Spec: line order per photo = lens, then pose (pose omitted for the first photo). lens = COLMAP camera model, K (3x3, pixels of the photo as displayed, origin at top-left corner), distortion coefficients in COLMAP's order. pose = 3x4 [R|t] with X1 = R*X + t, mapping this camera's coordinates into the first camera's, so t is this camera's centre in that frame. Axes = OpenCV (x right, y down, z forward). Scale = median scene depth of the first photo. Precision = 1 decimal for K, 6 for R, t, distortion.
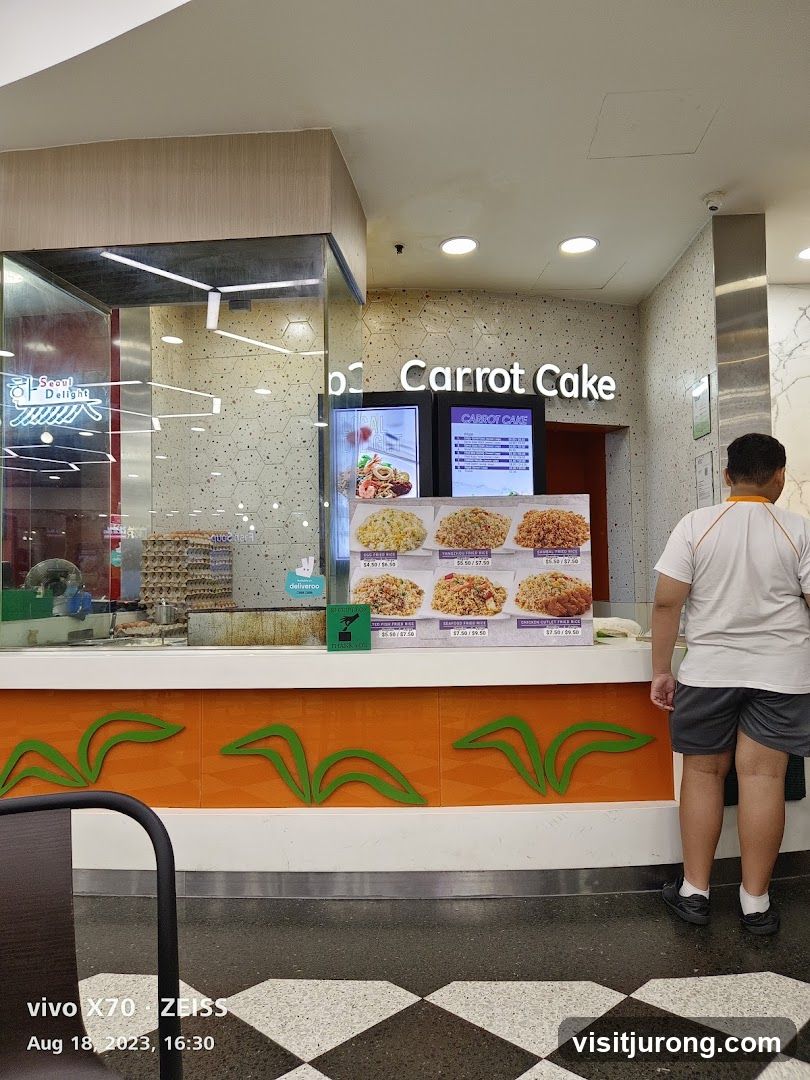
lens RADIAL K [[866.7, 0, 405.0], [0, 866.7, 540.0], [0, 0, 1]] dist [0.061015, 0.000160]
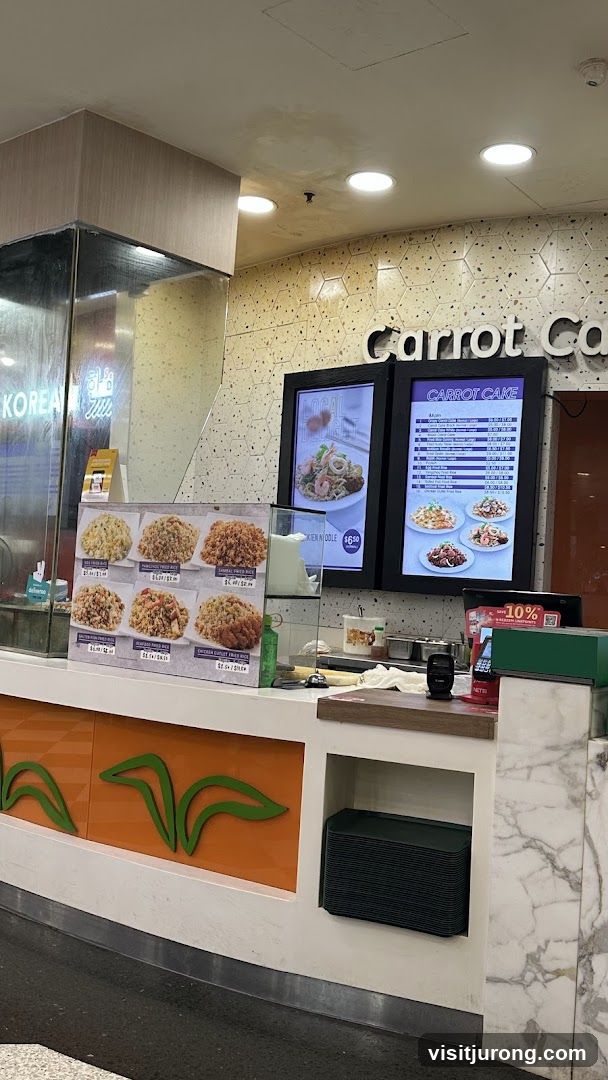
lens RADIAL K [[1187.8, 0, 304.0], [0, 1187.8, 540.0], [0, 0, 1]] dist [0.136168, -0.002614]
pose [[0.748211, 0.043582, -0.662028, 0.985490], [-0.034909, 0.999044, 0.026315, -0.049558], [0.662542, 0.003421, 0.749017, 0.182935]]
